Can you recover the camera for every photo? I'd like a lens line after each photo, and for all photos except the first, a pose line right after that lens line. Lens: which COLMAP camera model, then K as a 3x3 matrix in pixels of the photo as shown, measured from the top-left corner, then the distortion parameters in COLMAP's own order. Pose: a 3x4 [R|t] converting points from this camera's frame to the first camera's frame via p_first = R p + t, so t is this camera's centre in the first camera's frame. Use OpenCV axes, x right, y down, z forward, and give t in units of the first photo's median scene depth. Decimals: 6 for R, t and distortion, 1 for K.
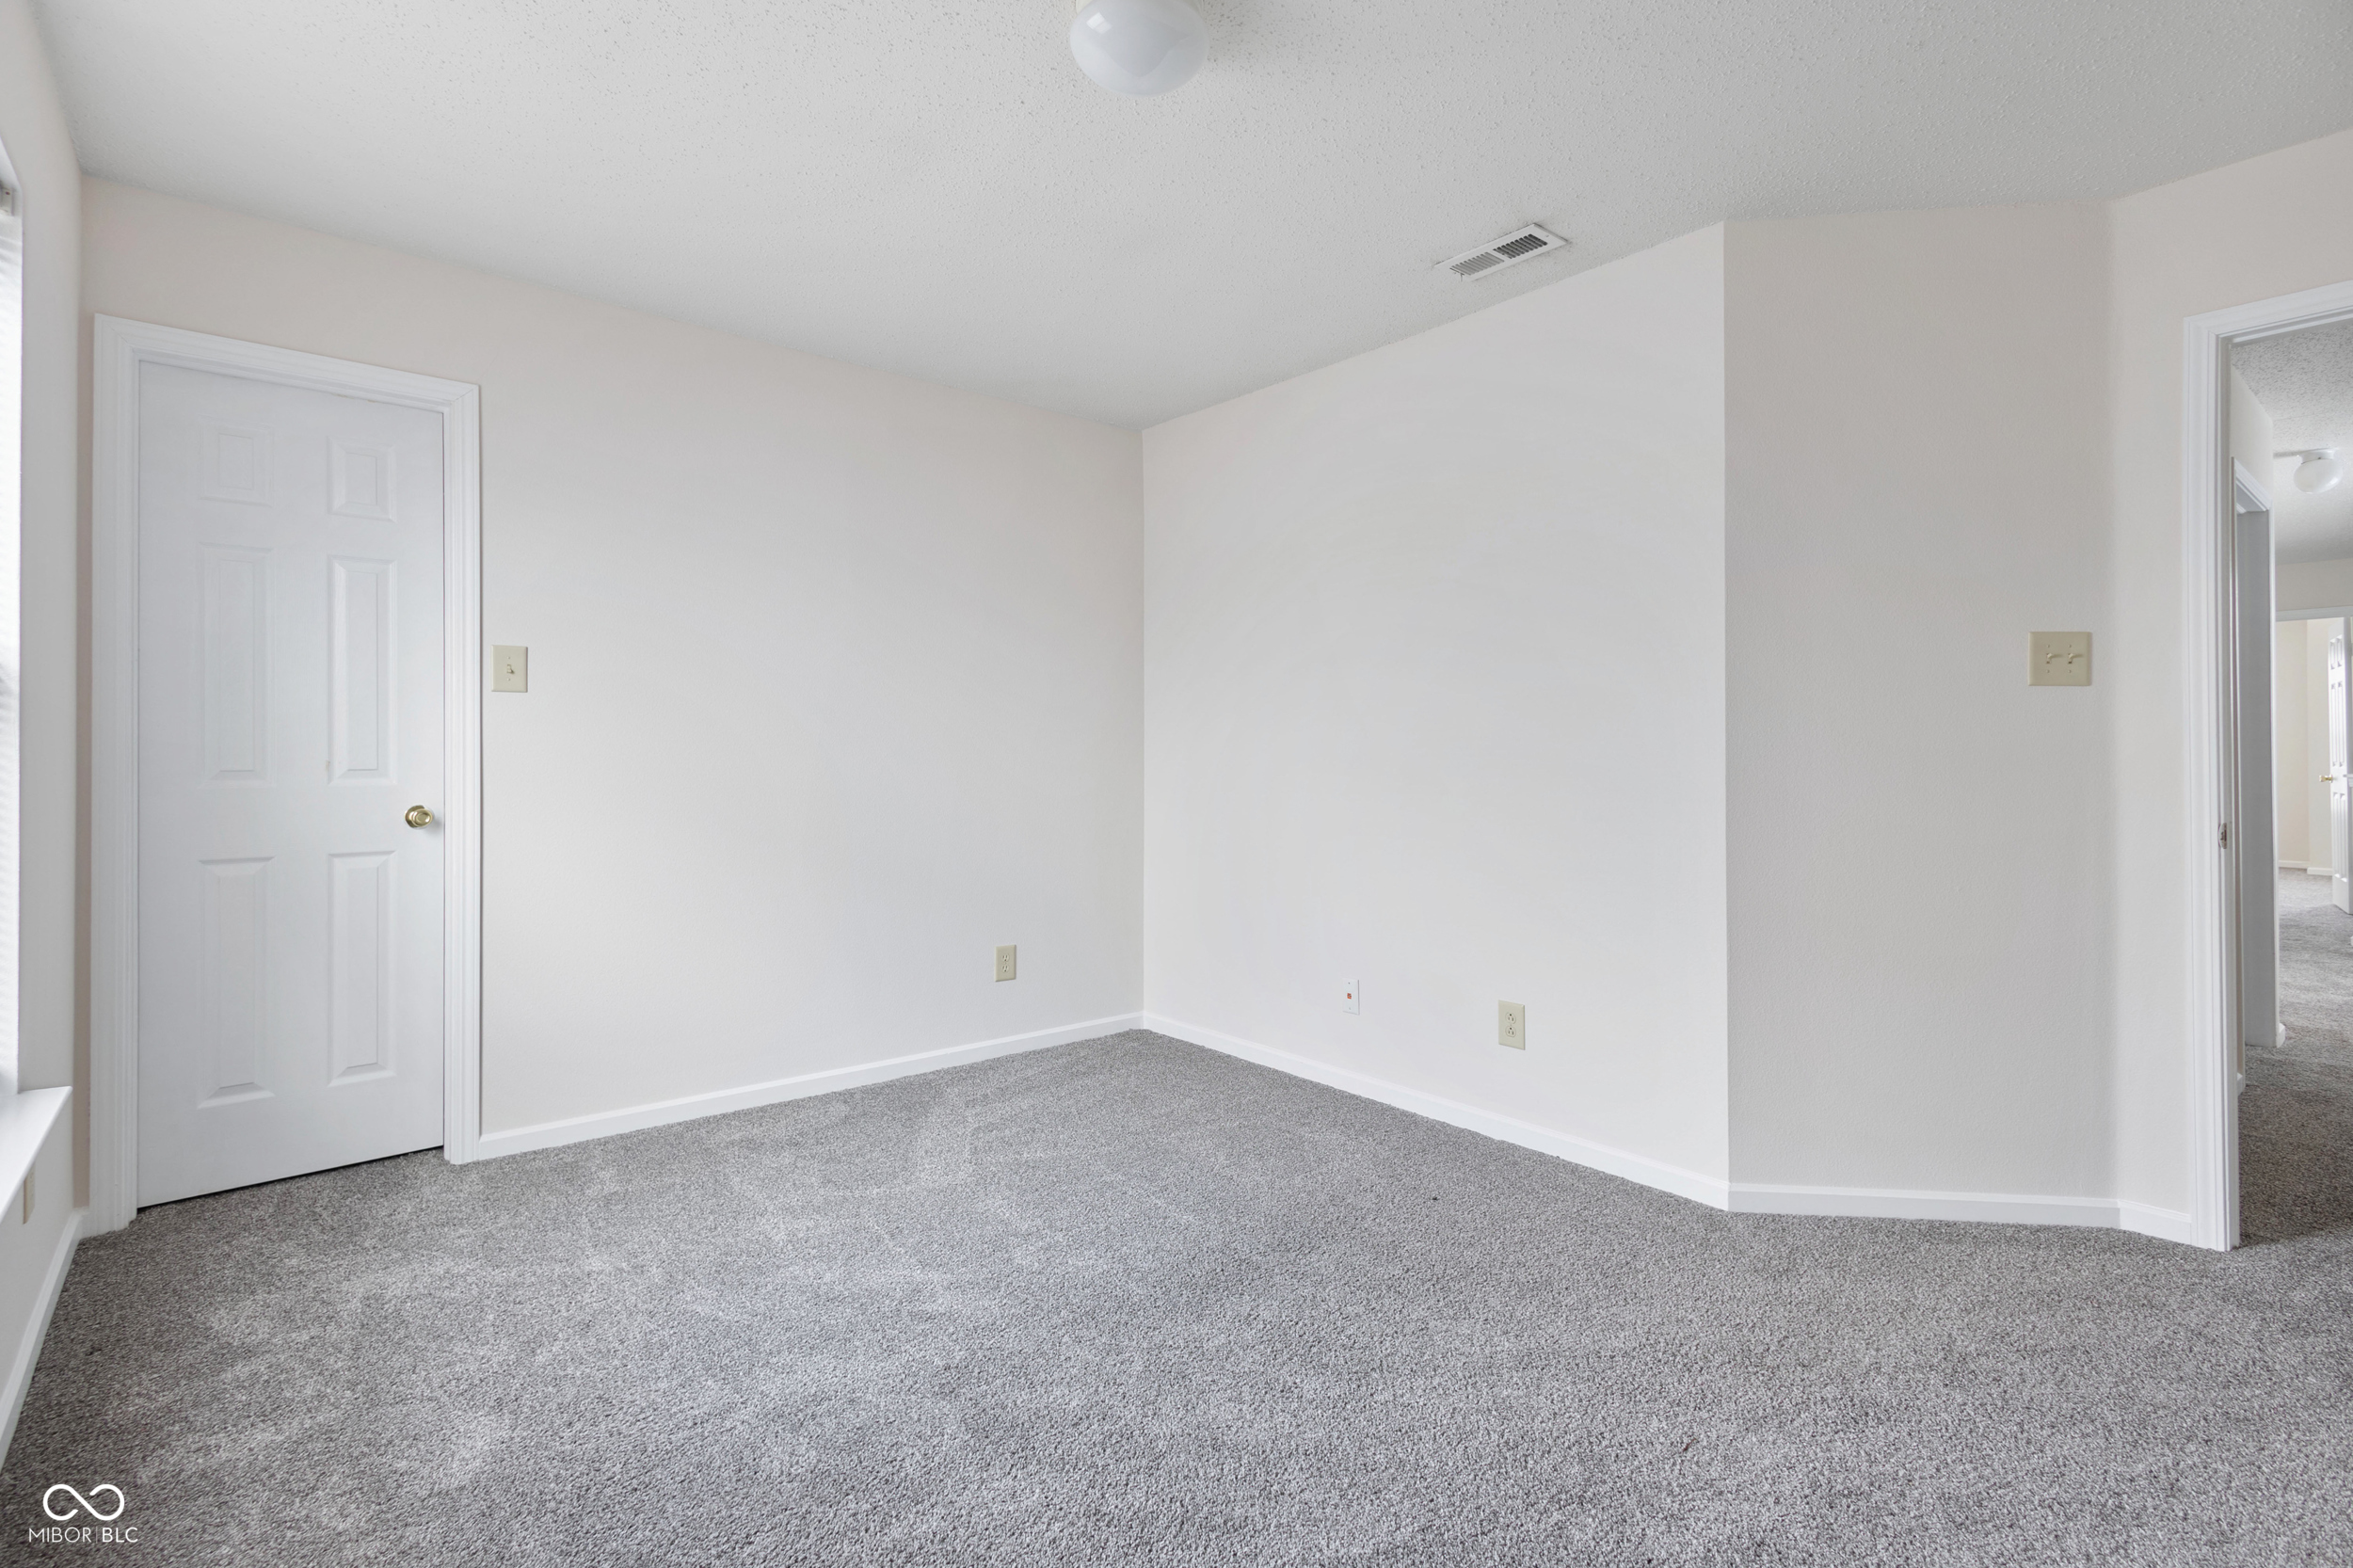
lens RADIAL K [[1081.3, 0, 1183.1], [0, 1081.3, 777.5], [0, 0, 1]] dist [-0.000739, -0.000664]
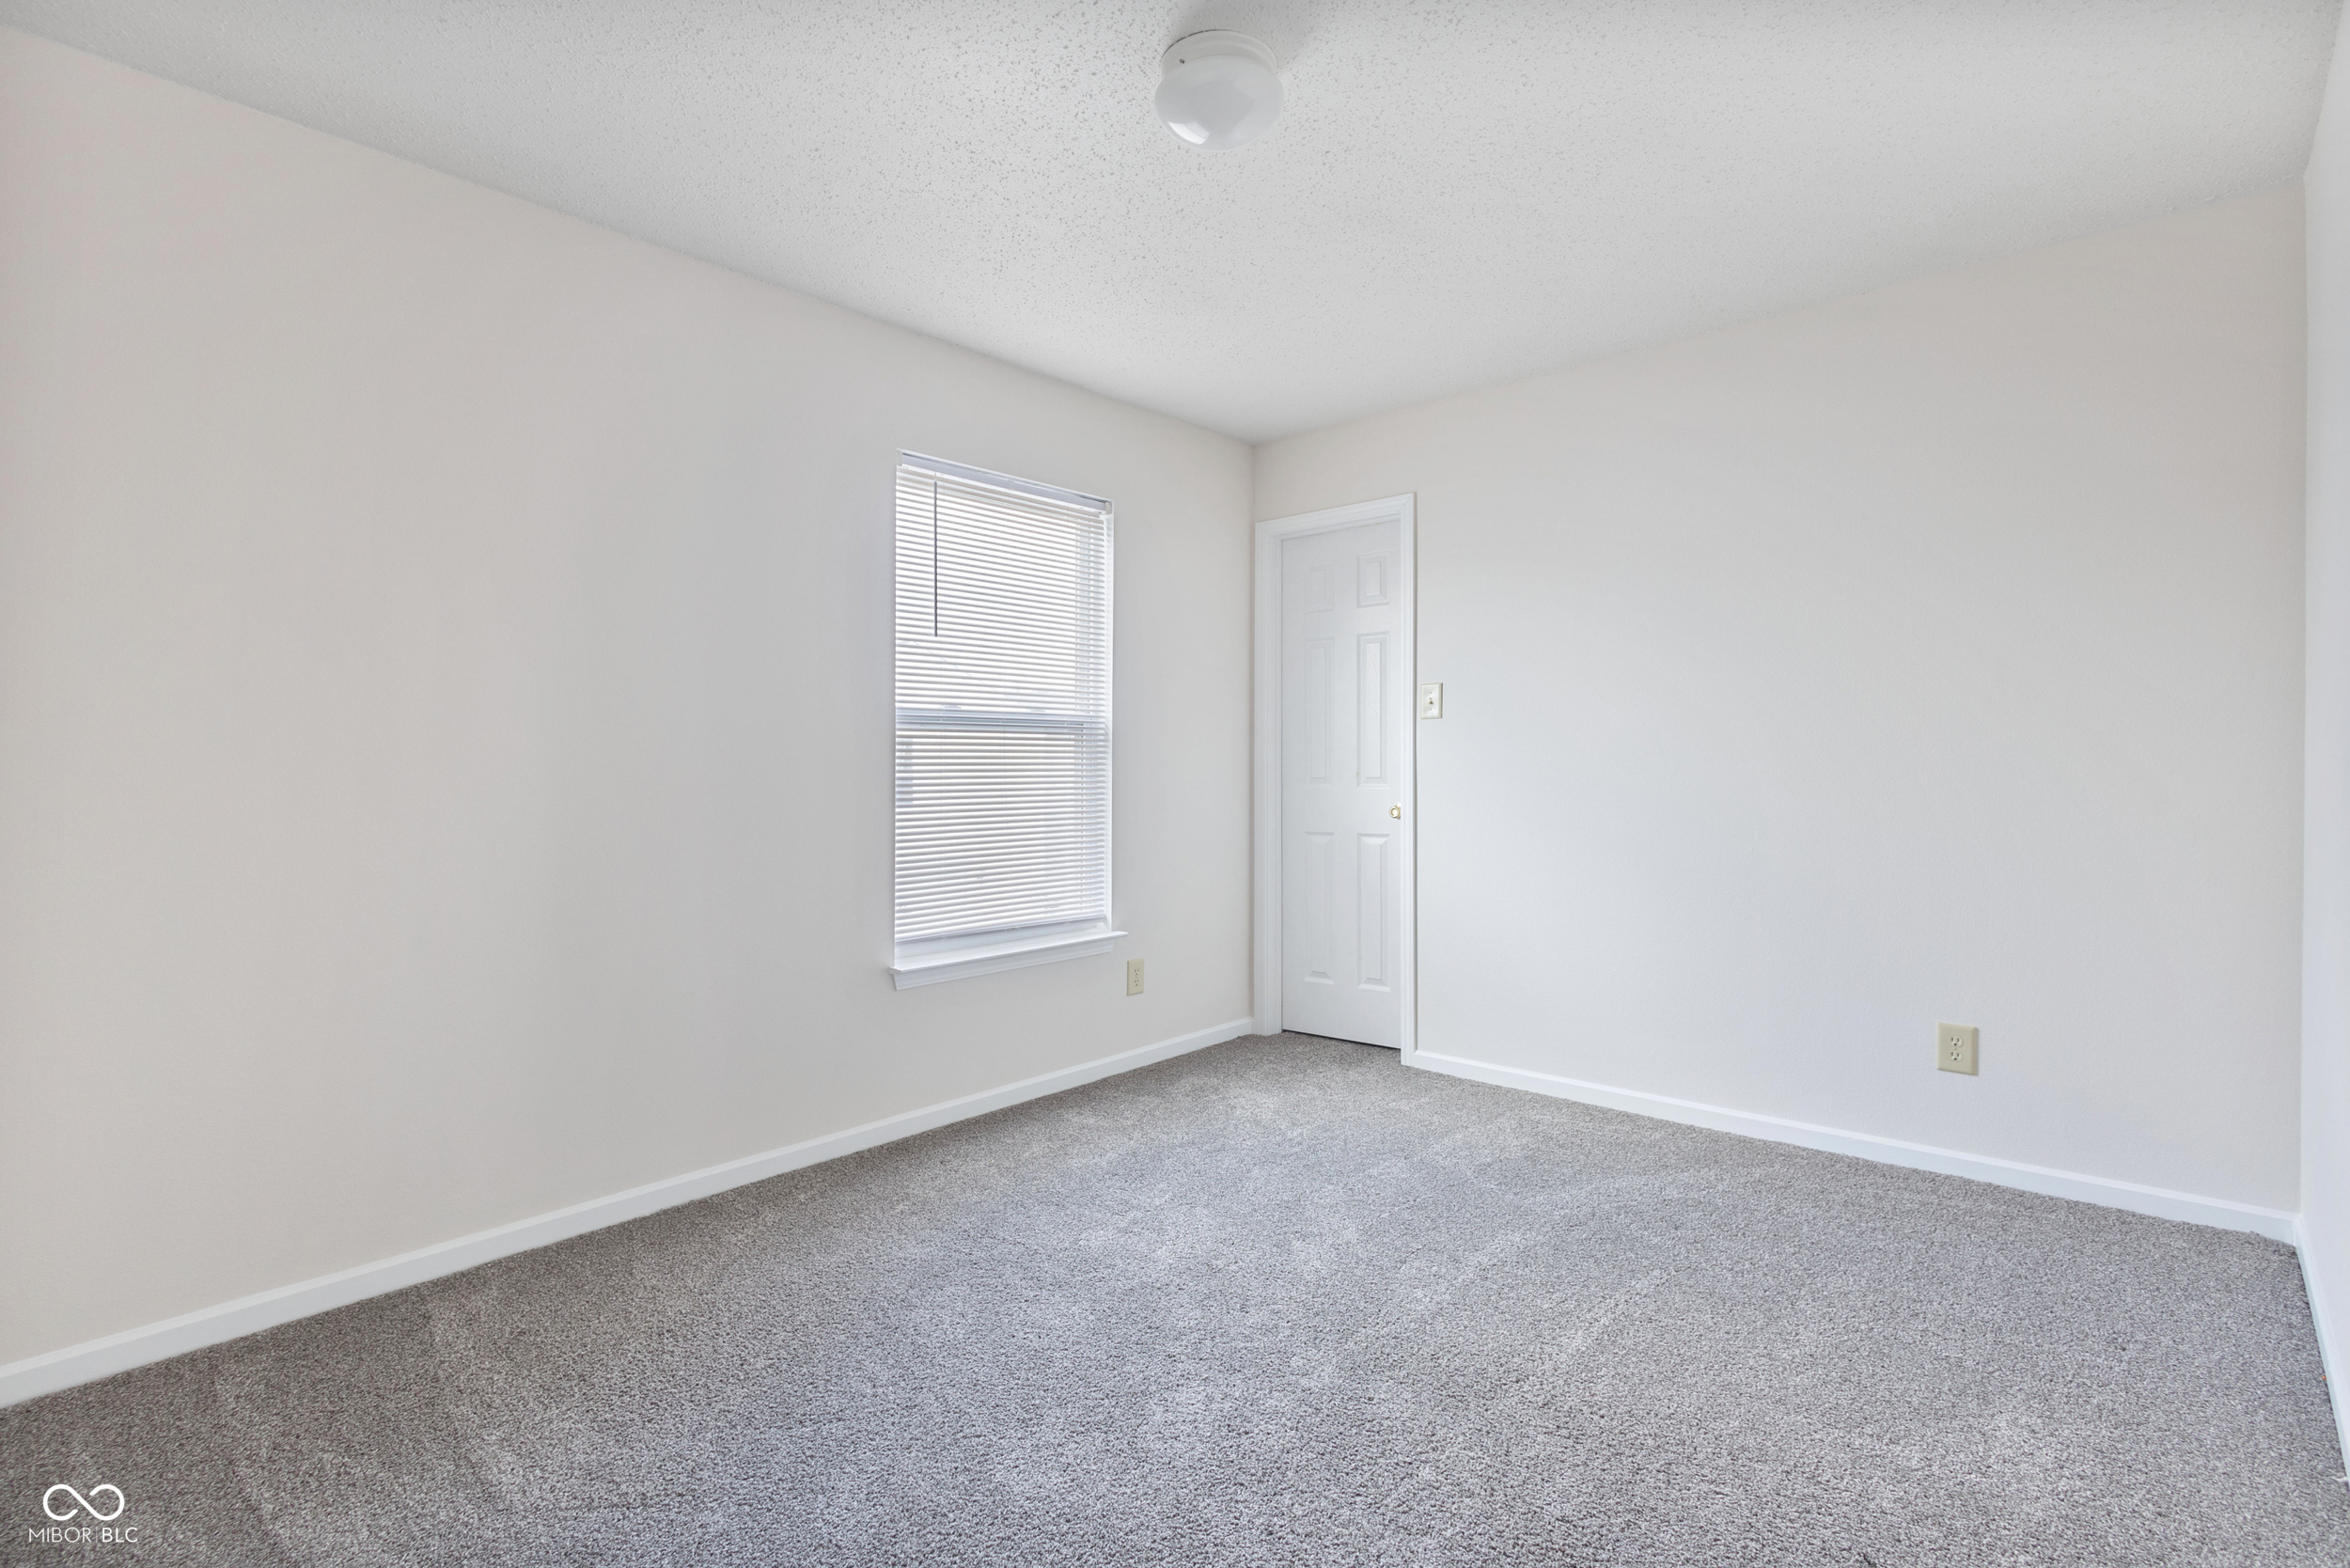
lens RADIAL K [[1094.5, 0, 1178.7], [0, 1094.5, 789.2], [0, 0, 1]] dist [0.008650, -0.000454]
pose [[0.149248, 0.014081, -0.988700, 0.678355], [-0.013536, 0.999834, 0.012196, -0.005989], [0.988707, 0.011563, 0.149414, 0.521549]]
